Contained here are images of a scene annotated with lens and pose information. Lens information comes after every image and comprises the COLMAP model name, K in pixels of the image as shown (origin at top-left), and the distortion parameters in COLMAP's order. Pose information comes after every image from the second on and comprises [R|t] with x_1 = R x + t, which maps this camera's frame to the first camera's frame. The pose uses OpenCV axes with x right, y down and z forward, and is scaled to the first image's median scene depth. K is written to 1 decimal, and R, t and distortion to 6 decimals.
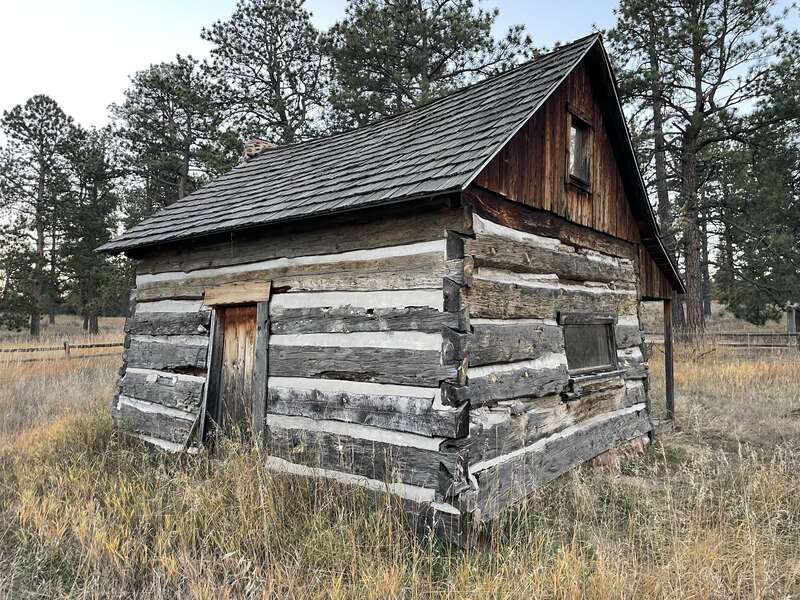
lens RADIAL K [[607.4, 0, 400.0], [0, 607.4, 300.0], [0, 0, 1]] dist [0.058390, -0.009607]
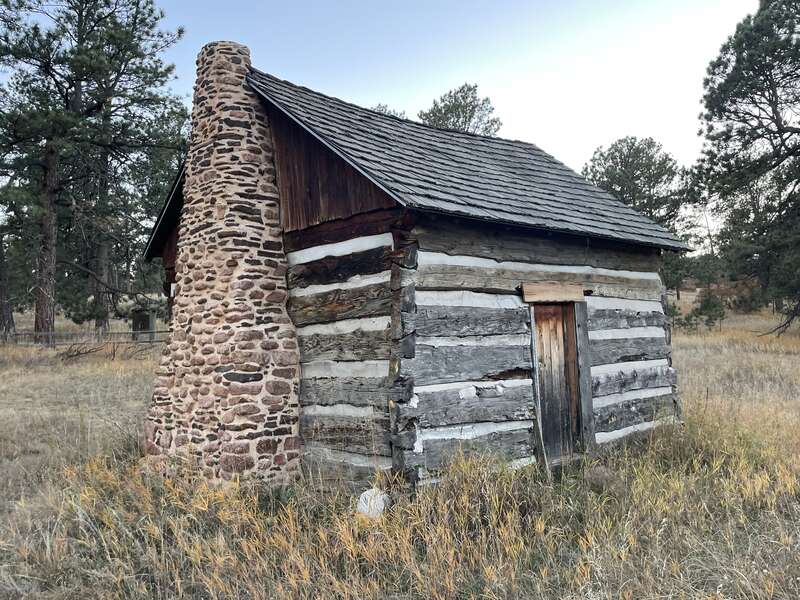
lens RADIAL K [[607.4, 0, 400.0], [0, 607.4, 300.0], [0, 0, 1]] dist [0.058390, -0.009607]
pose [[0.142185, 0.042170, 0.988941, -1.420889], [-0.030501, 0.998804, -0.038205, 0.053664], [-0.989370, -0.024732, 0.143301, 1.192221]]
